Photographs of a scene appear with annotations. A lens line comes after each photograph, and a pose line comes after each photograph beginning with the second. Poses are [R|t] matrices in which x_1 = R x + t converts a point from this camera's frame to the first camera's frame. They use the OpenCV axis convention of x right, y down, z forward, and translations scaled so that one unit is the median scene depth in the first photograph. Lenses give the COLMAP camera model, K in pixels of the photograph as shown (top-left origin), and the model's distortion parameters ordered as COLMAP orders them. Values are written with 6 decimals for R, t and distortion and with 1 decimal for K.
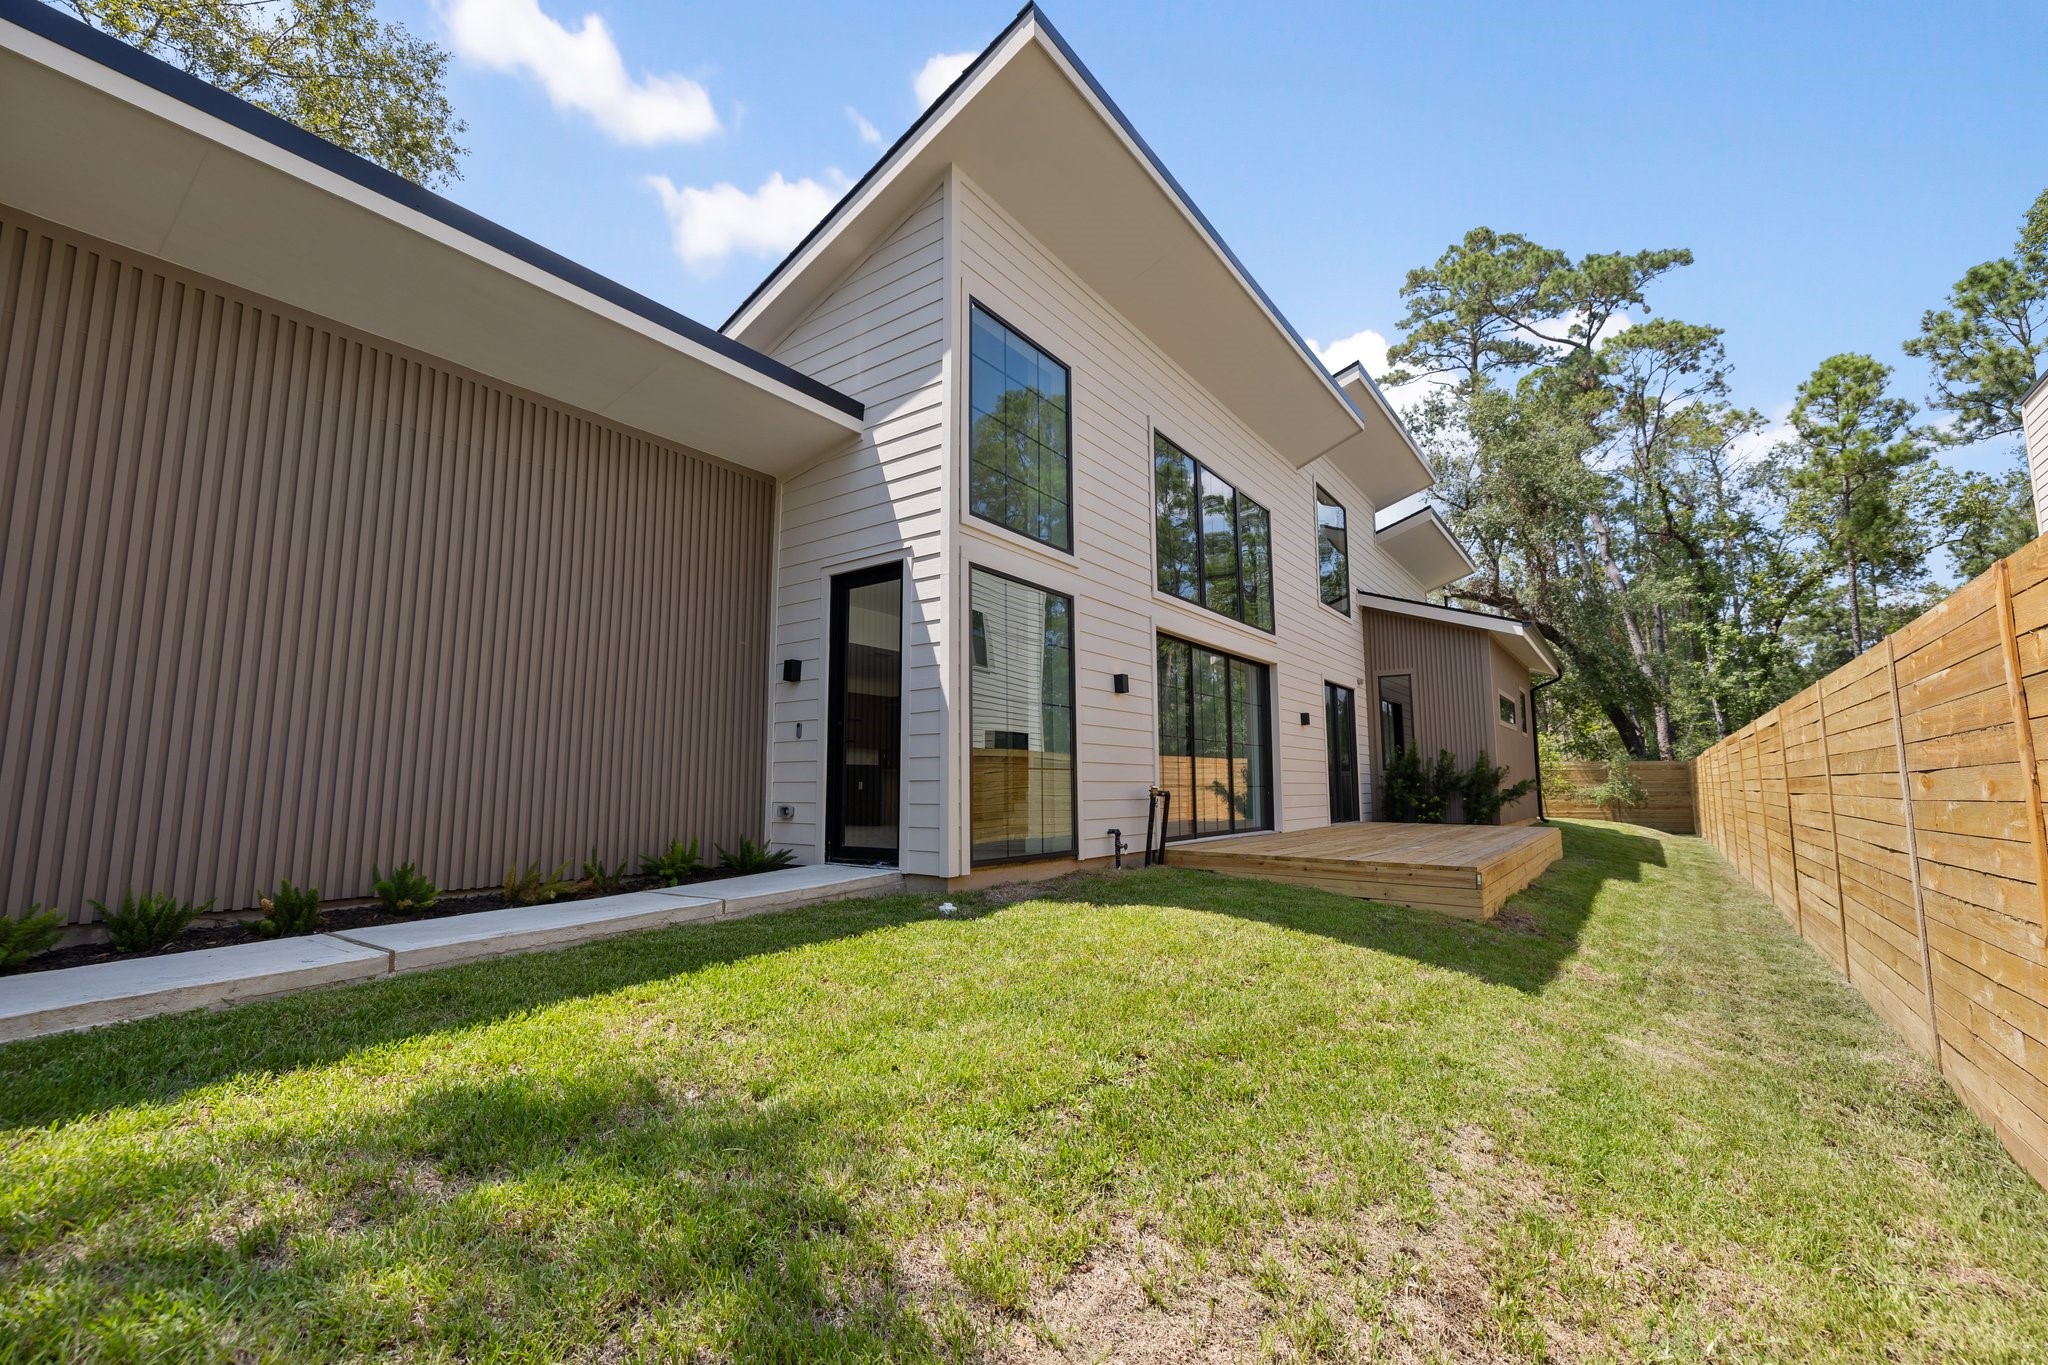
lens RADIAL K [[872.0, 0, 1026.0], [0, 872.0, 680.4], [0, 0, 1]] dist [0.001273, -0.001109]
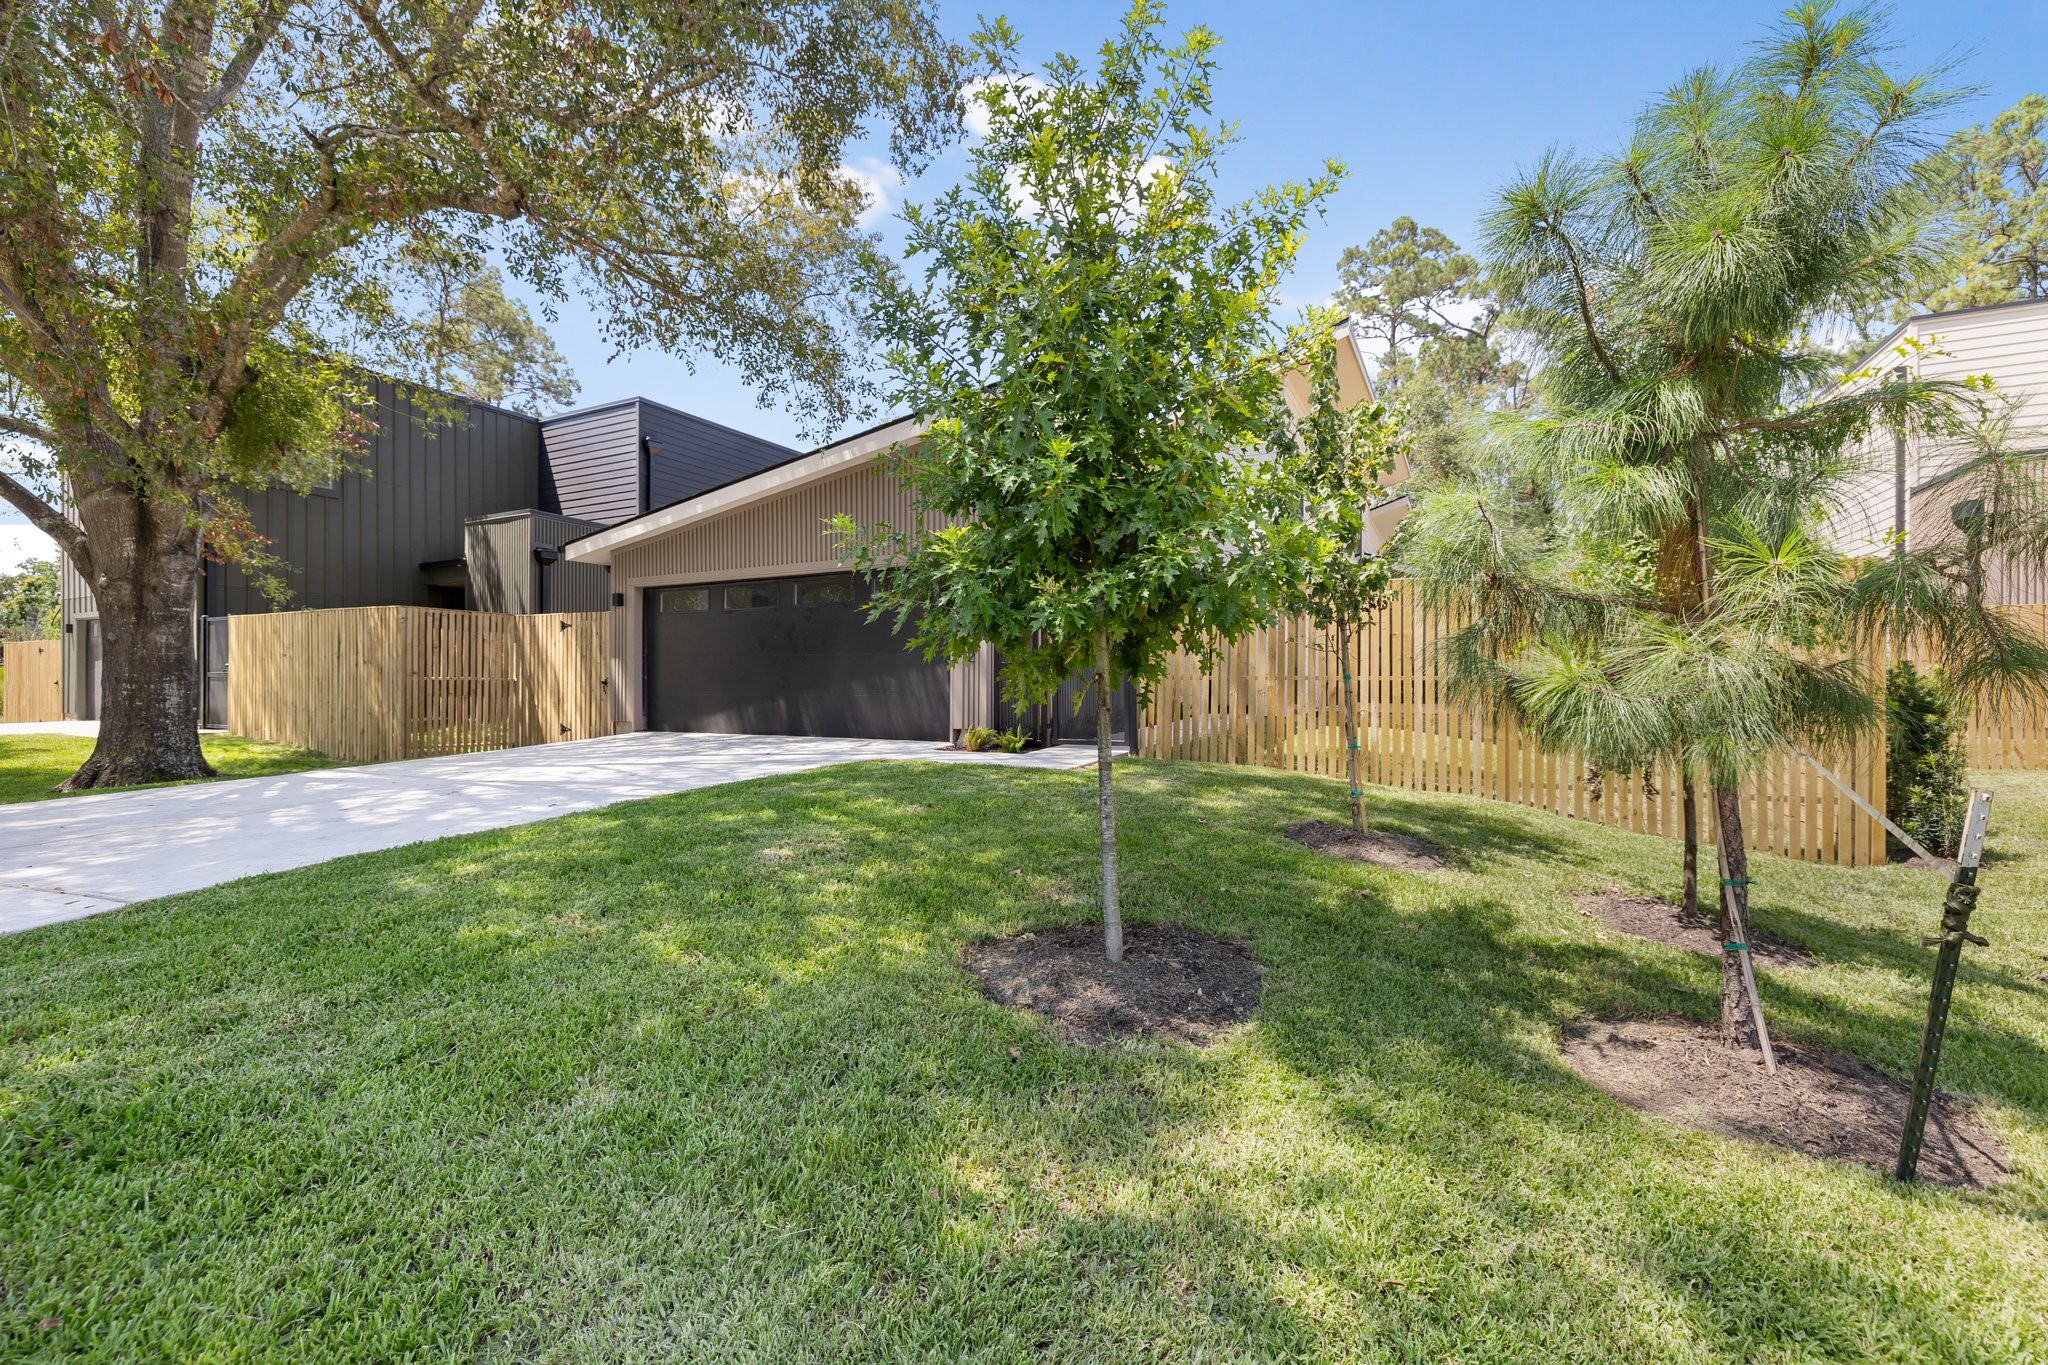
lens RADIAL K [[872.0, 0, 1024.5], [0, 872.0, 682.9], [0, 0, 1]] dist [0.001273, -0.001109]
pose [[0.990008, 0.000208, 0.141013, -0.234014], [-0.017256, 0.992662, 0.119685, -0.027510], [-0.139953, -0.120923, 0.982747, -0.253159]]
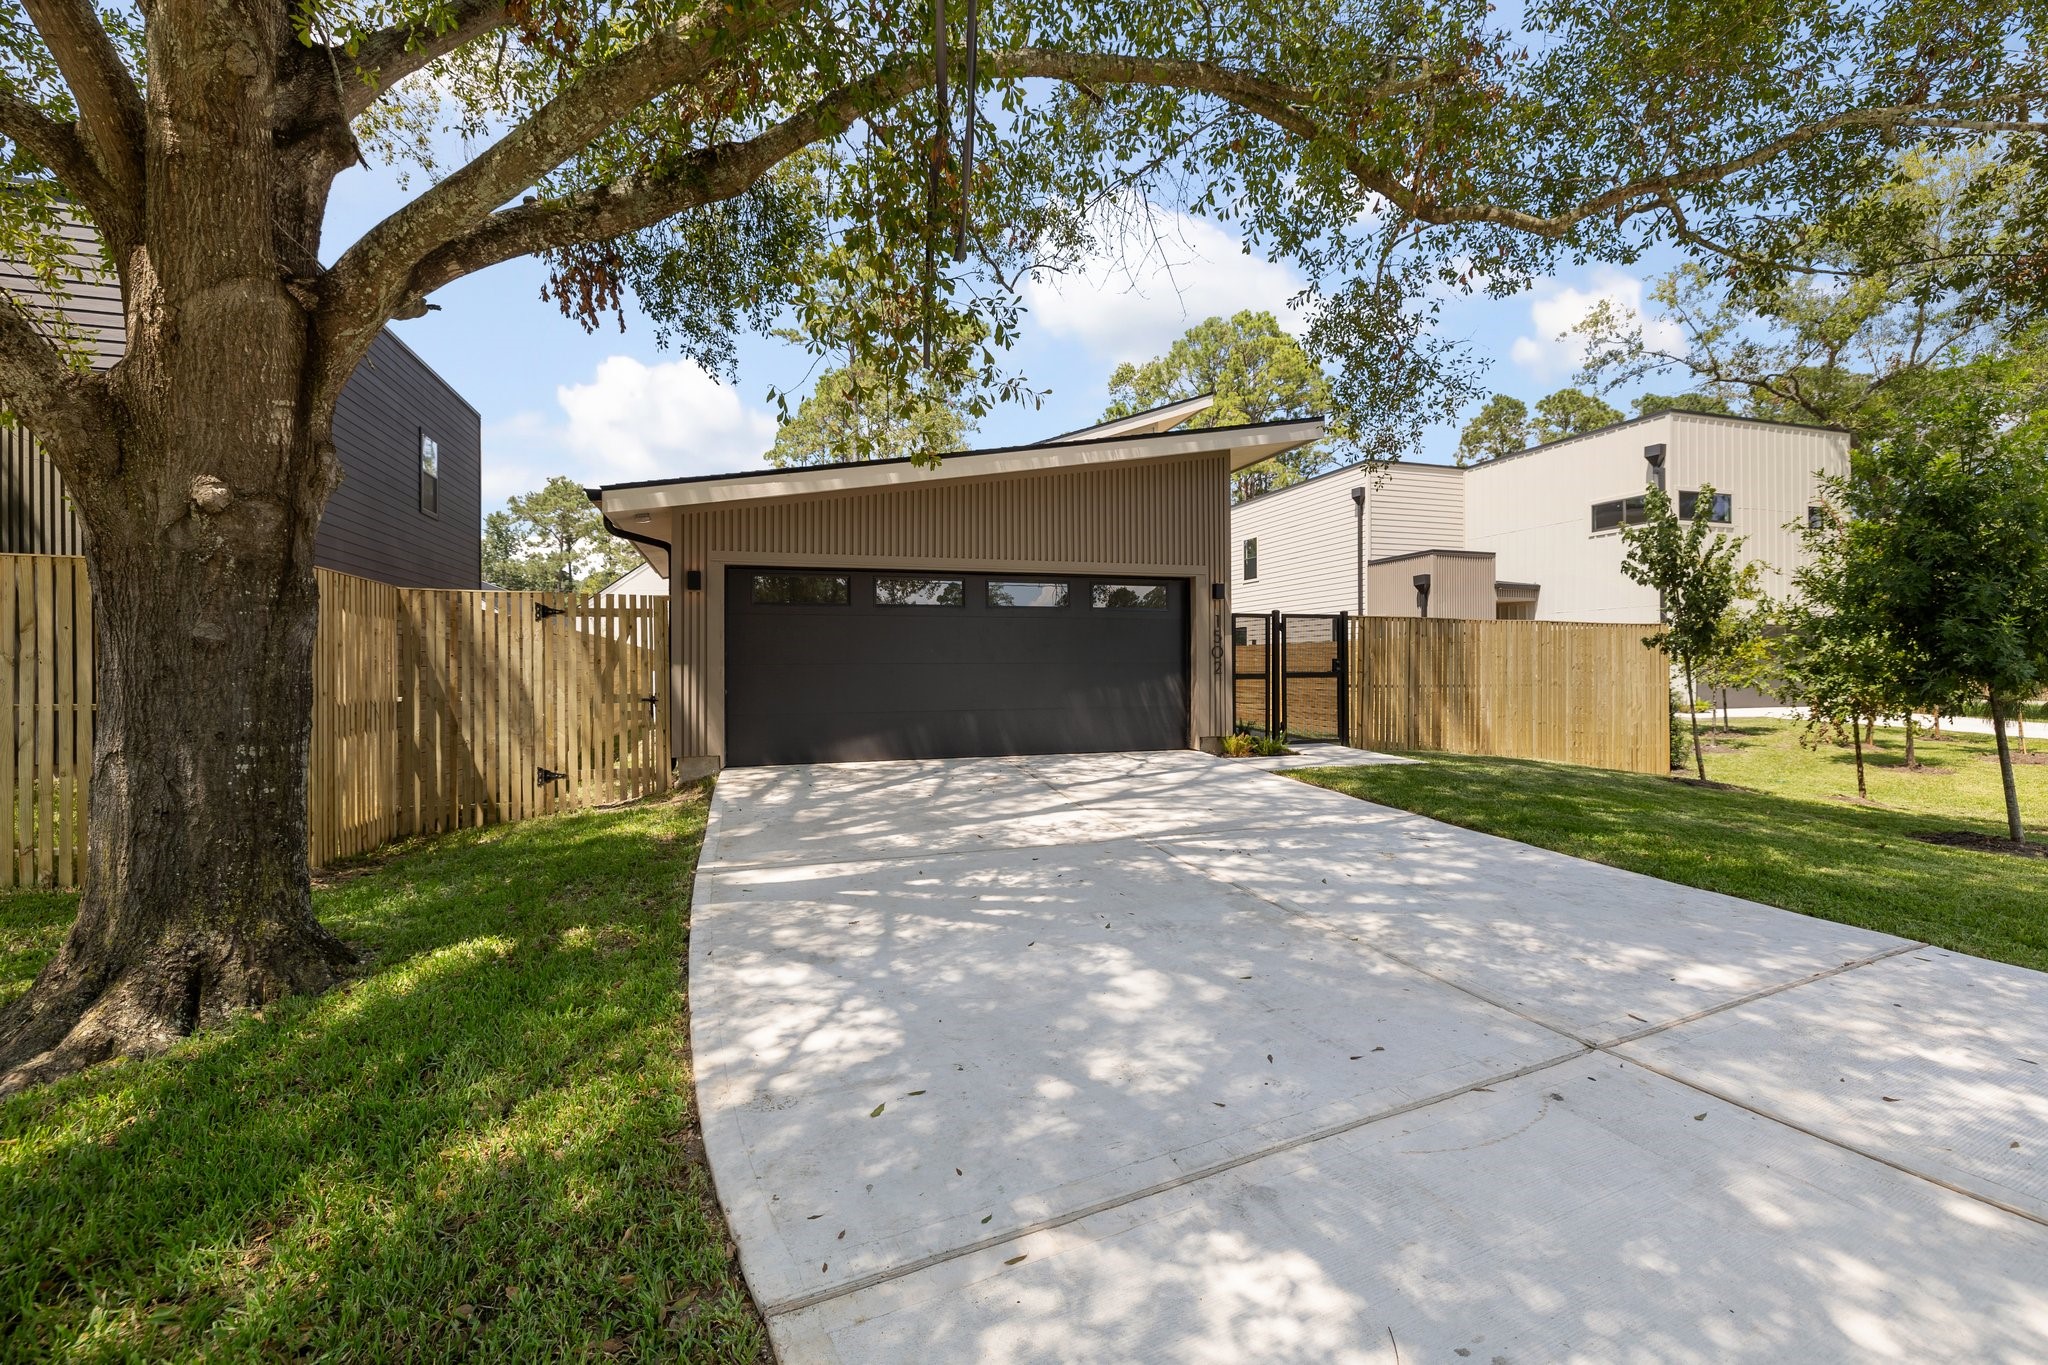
lens RADIAL K [[872.0, 0, 1017.0], [0, 872.0, 668.1], [0, 0, 1]] dist [0.001273, -0.001109]
pose [[0.600071, -0.005041, 0.799931, -0.575787], [-0.091499, 0.992985, 0.074896, -0.014798], [-0.794697, -0.118136, 0.595400, -0.045626]]
